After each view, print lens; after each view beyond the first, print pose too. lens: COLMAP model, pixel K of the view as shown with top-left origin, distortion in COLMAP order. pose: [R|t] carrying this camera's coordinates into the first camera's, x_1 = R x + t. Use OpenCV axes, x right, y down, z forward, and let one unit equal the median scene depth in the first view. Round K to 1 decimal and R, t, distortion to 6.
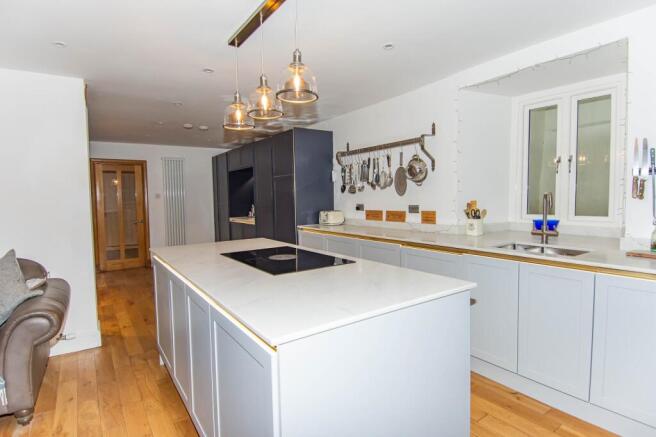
lens RADIAL K [[344.5, 0, 327.8], [0, 344.5, 215.8], [0, 0, 1]] dist [0.058781, -0.063247]
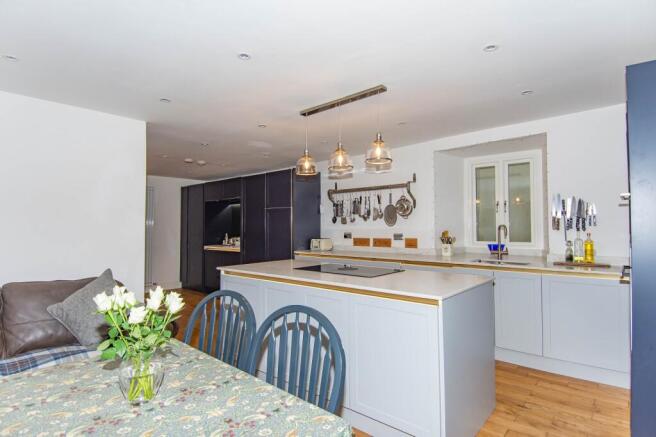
lens RADIAL K [[344.5, 0, 327.8], [0, 344.5, 215.8], [0, 0, 1]] dist [0.058781, -0.063247]
pose [[0.969196, 0.019460, 0.245522, -0.311339], [0.002400, 0.996080, -0.088422, 0.015168], [-0.246280, 0.086287, 0.965350, -0.184557]]
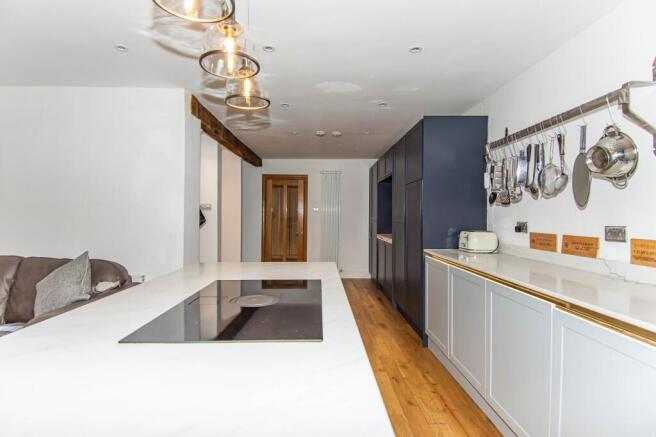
lens RADIAL K [[344.5, 0, 327.8], [0, 344.5, 215.8], [0, 0, 1]] dist [0.058781, -0.063247]
pose [[0.835468, 0.023224, -0.549048, 0.166677], [-0.050507, 0.998123, -0.034636, -0.007030], [0.547213, 0.056668, 0.835073, 0.317726]]
